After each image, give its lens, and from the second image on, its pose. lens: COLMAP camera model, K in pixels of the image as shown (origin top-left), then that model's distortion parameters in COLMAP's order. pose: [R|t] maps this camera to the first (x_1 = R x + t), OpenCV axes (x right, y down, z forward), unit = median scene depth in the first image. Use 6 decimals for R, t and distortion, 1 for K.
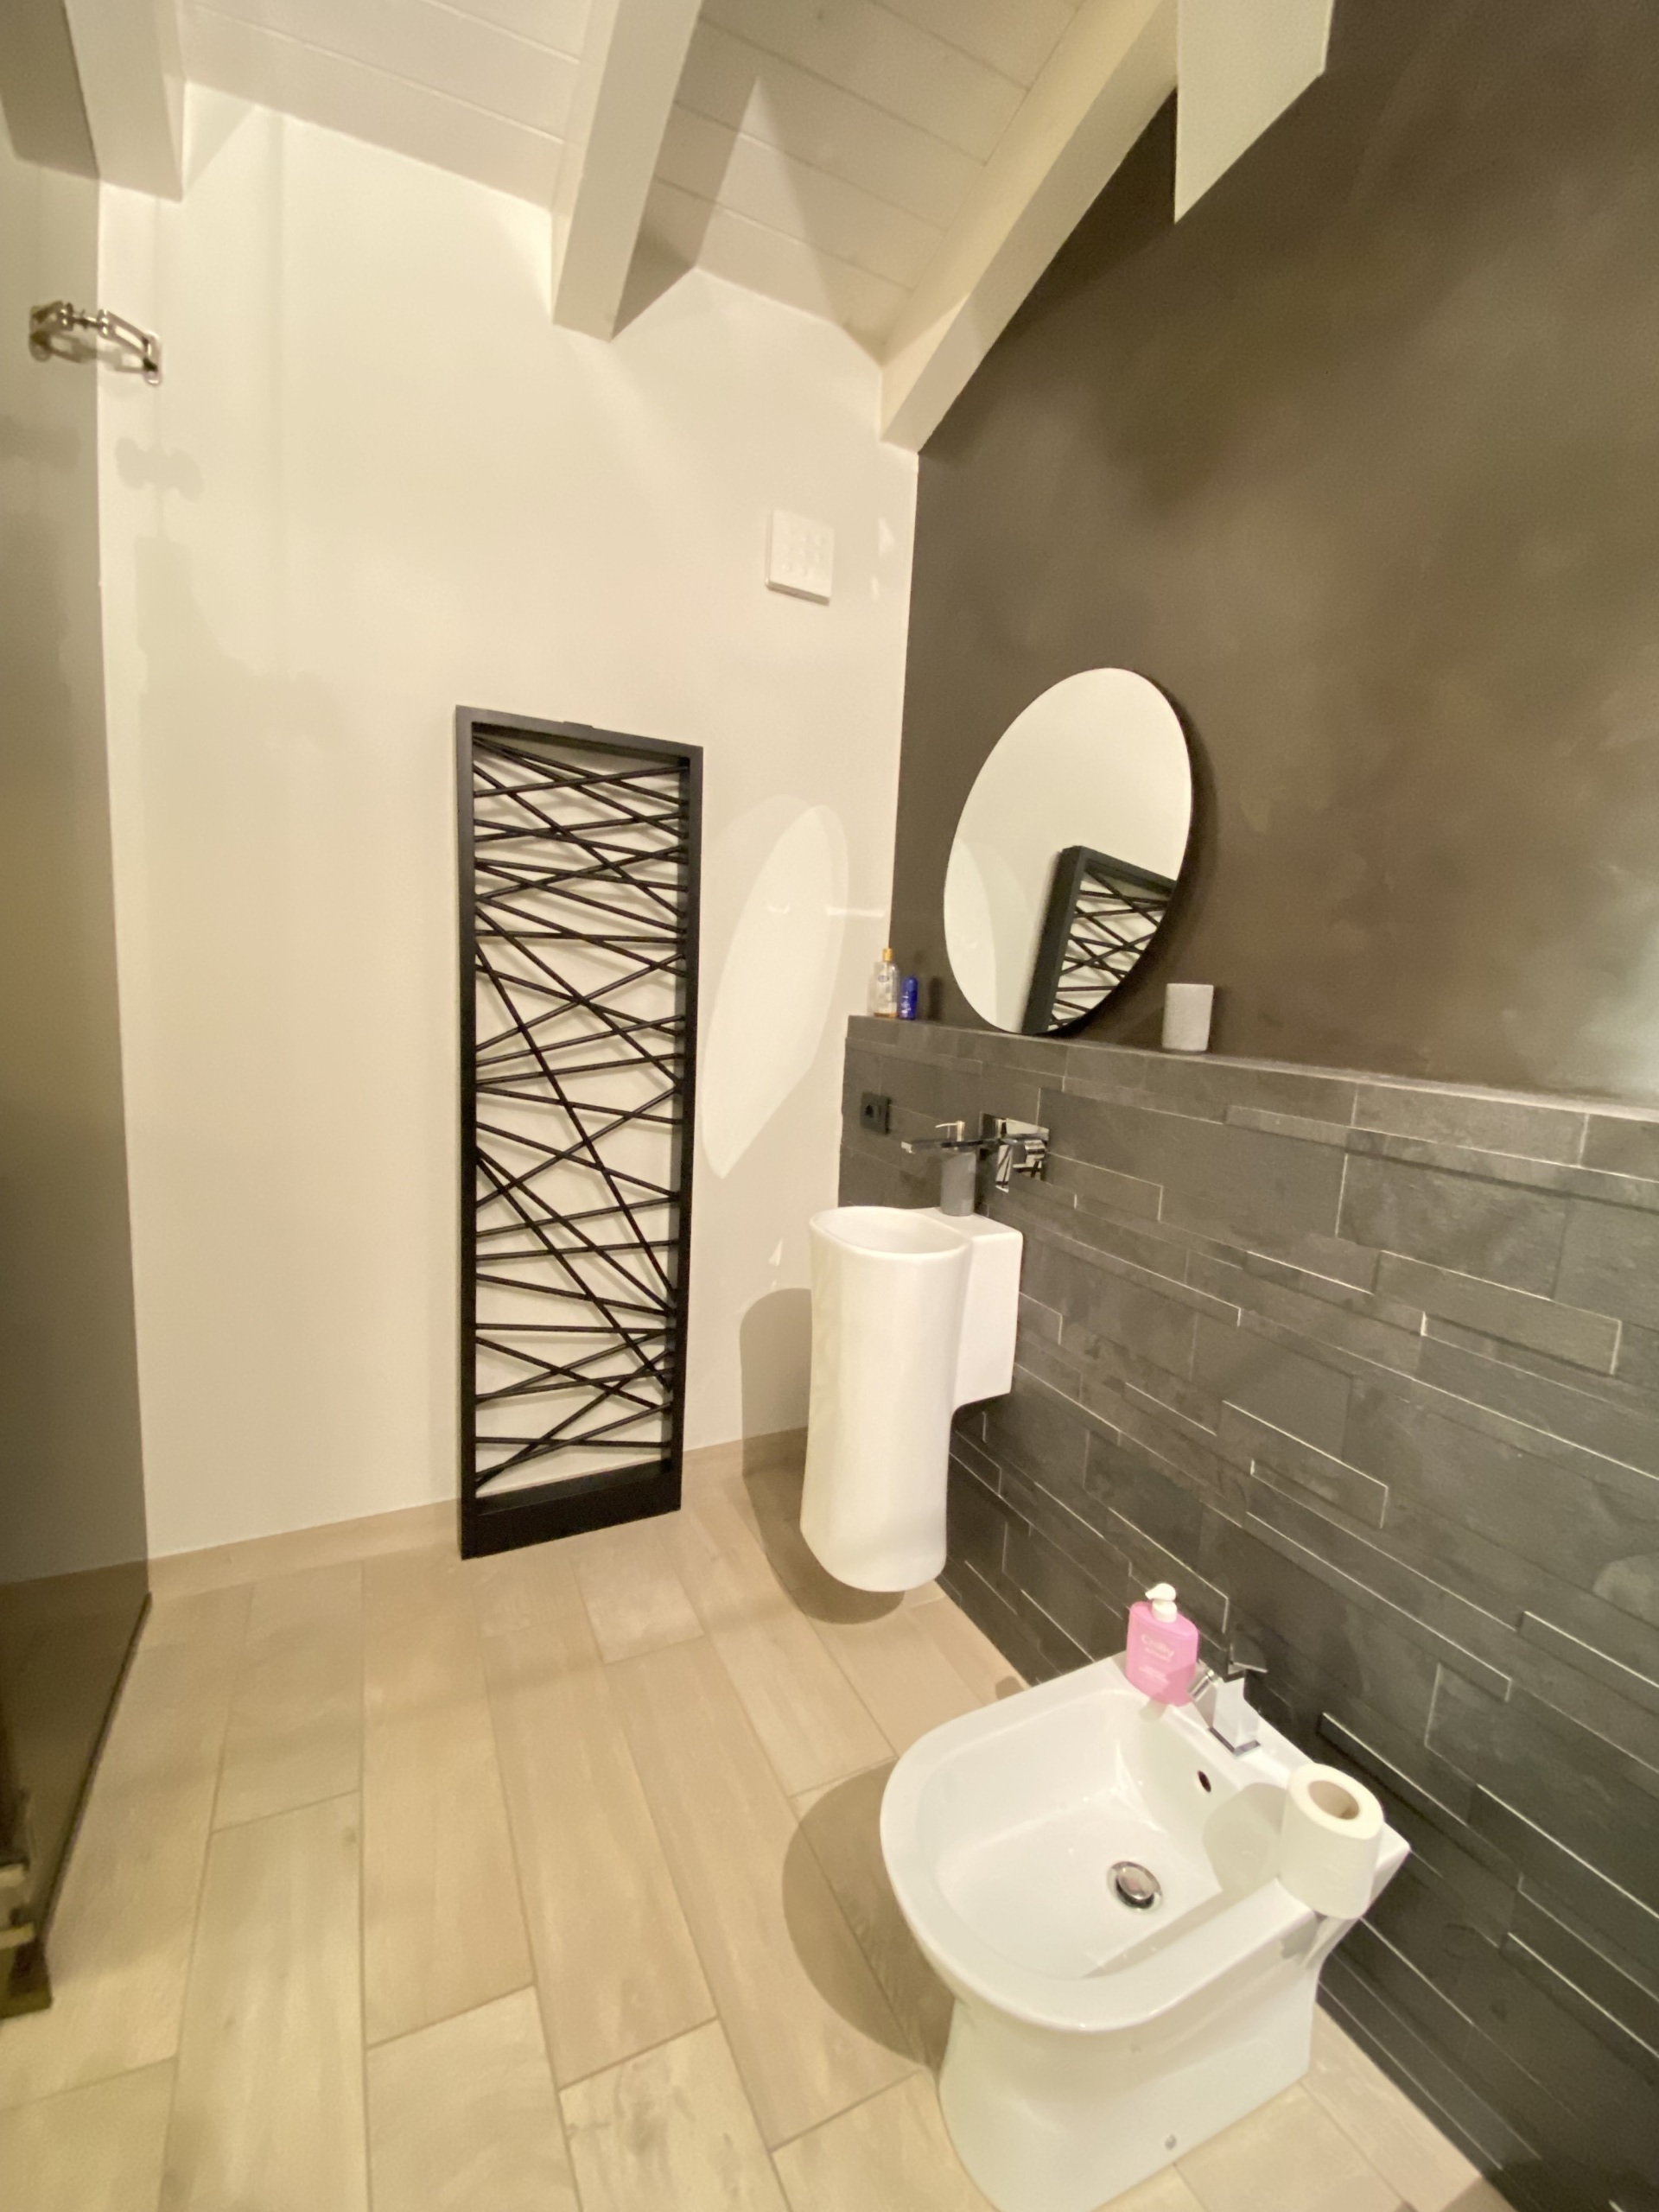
lens RADIAL K [[899.3, 0, 828.3], [0, 899.3, 1101.2], [0, 0, 1]] dist [-0.000590, -0.012232]
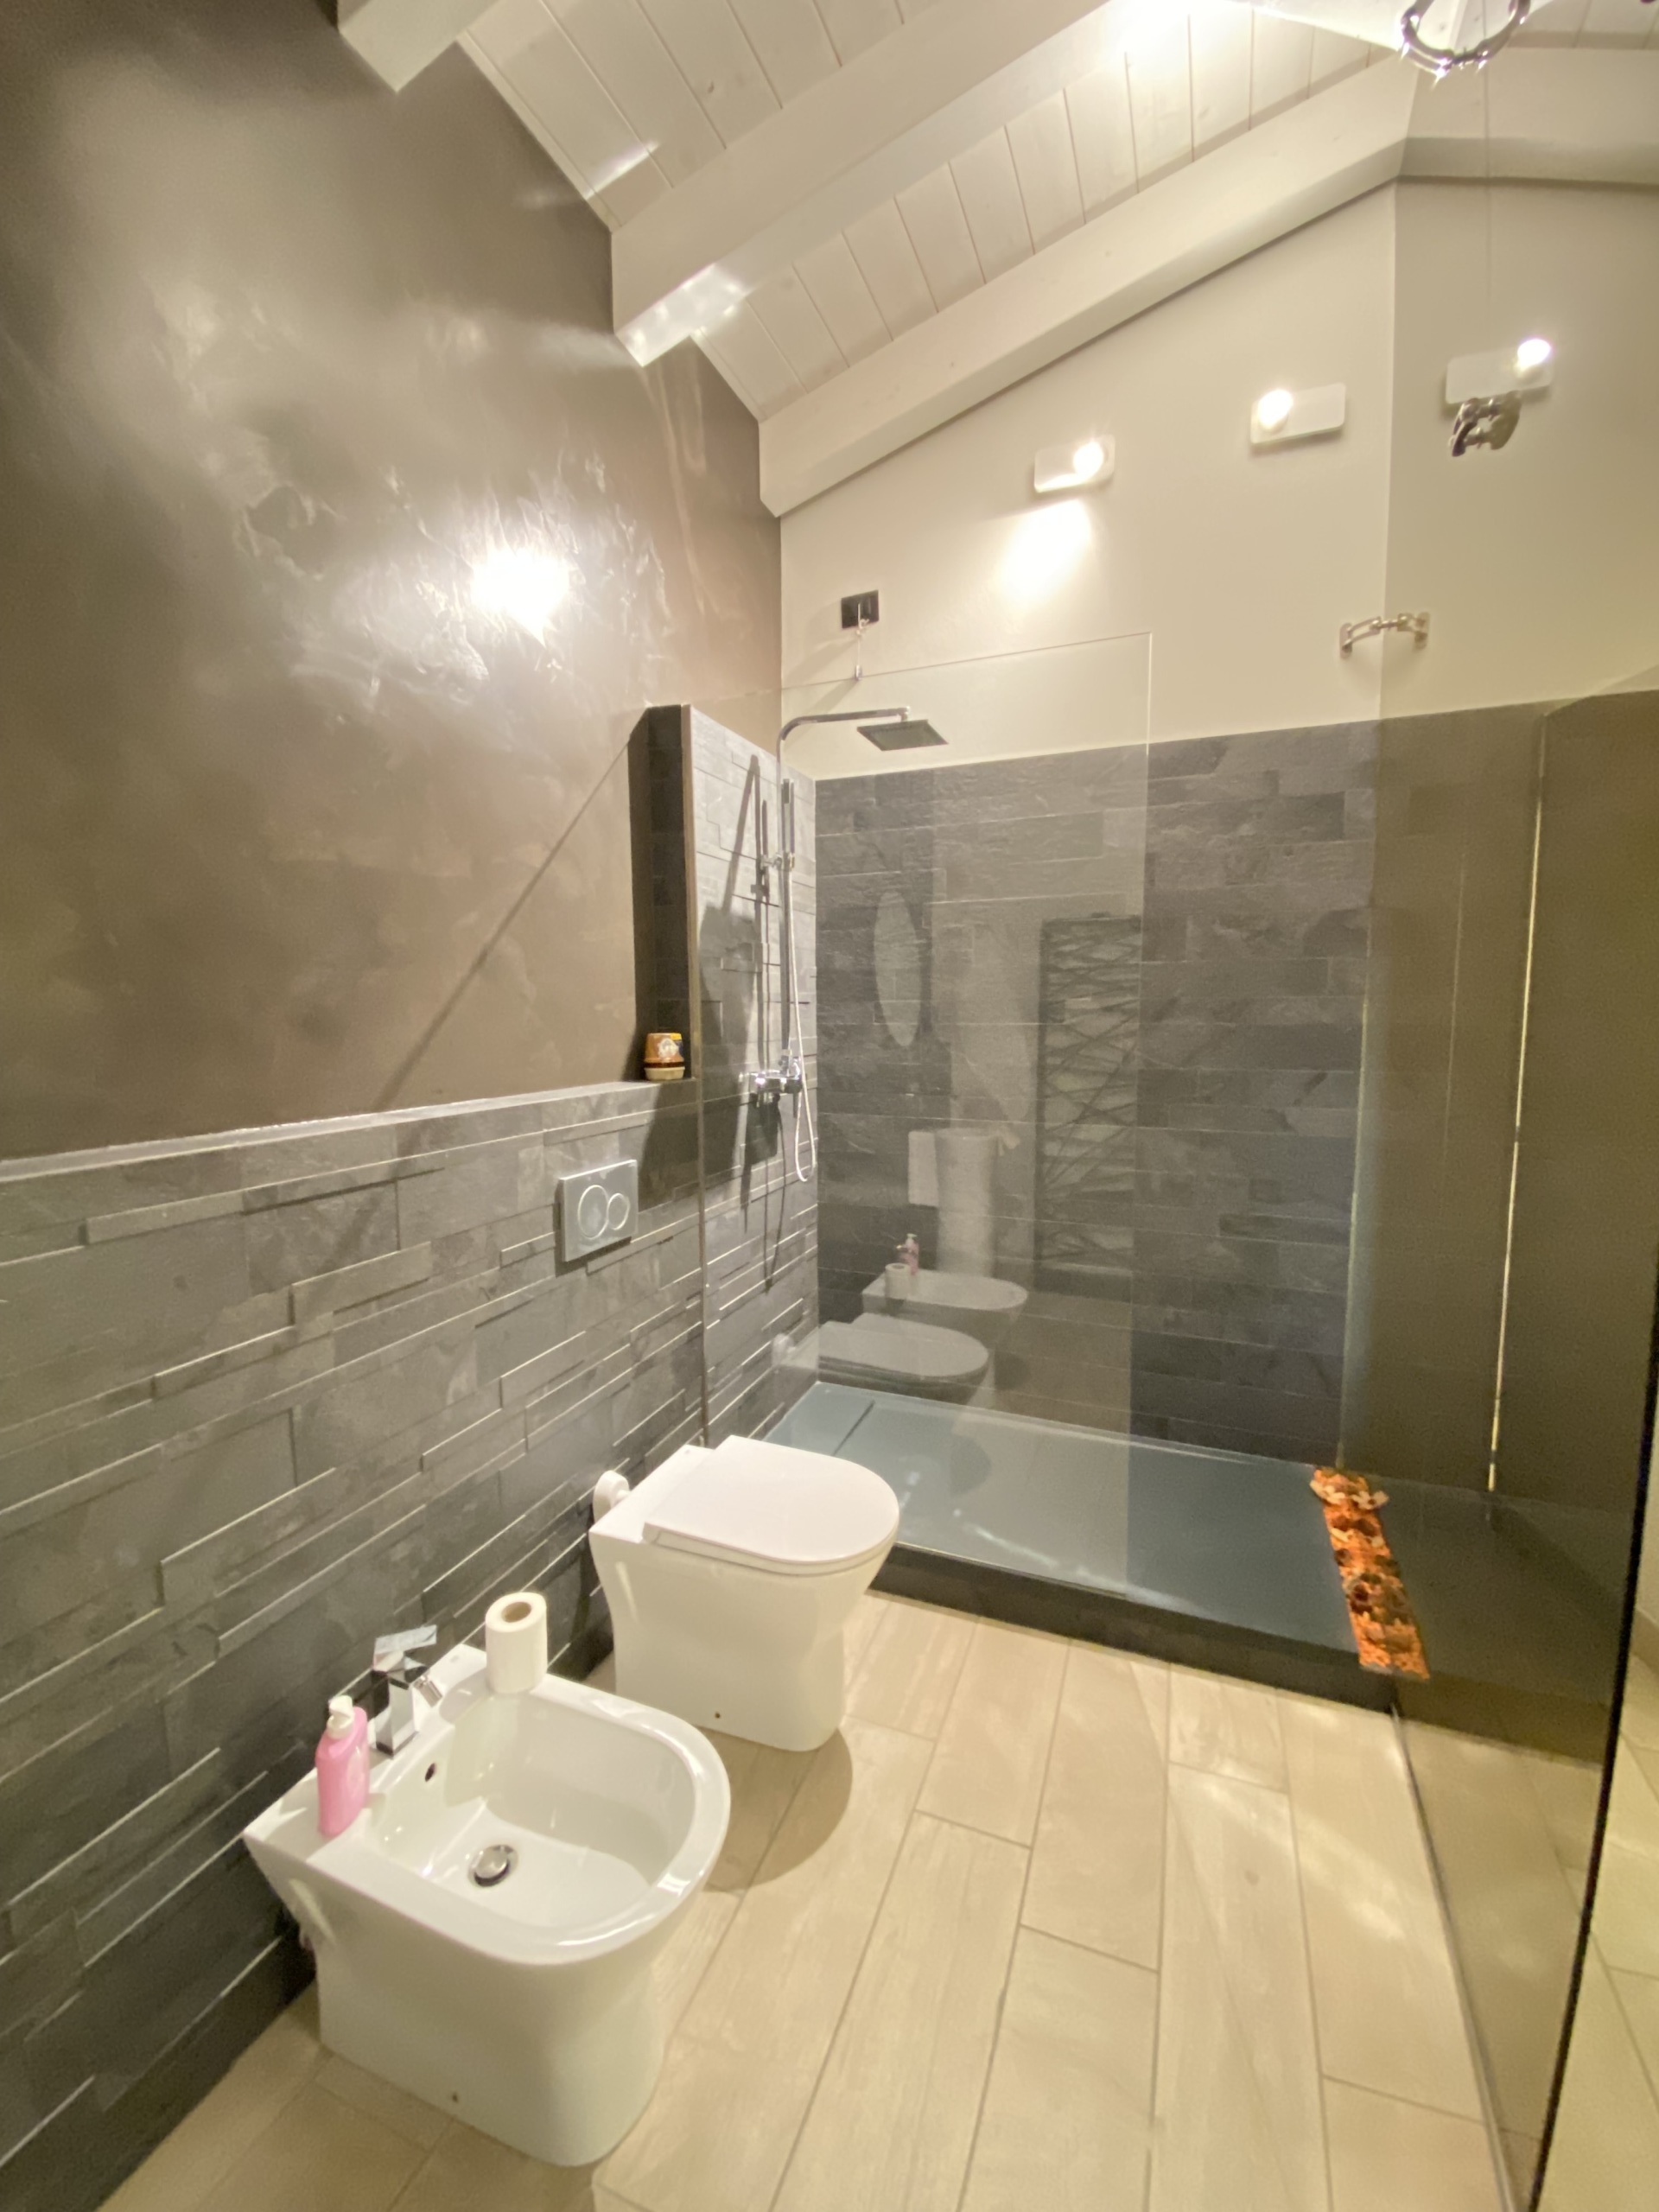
lens RADIAL K [[903.2, 0, 828.1], [0, 903.2, 1103.2], [0, 0, 1]] dist [-0.015143, -0.007477]
pose [[-0.680153, -0.123484, 0.722595, -0.599412], [0.067314, 0.971026, 0.229299, -0.258485], [-0.729973, 0.204599, -0.652134, 1.174589]]
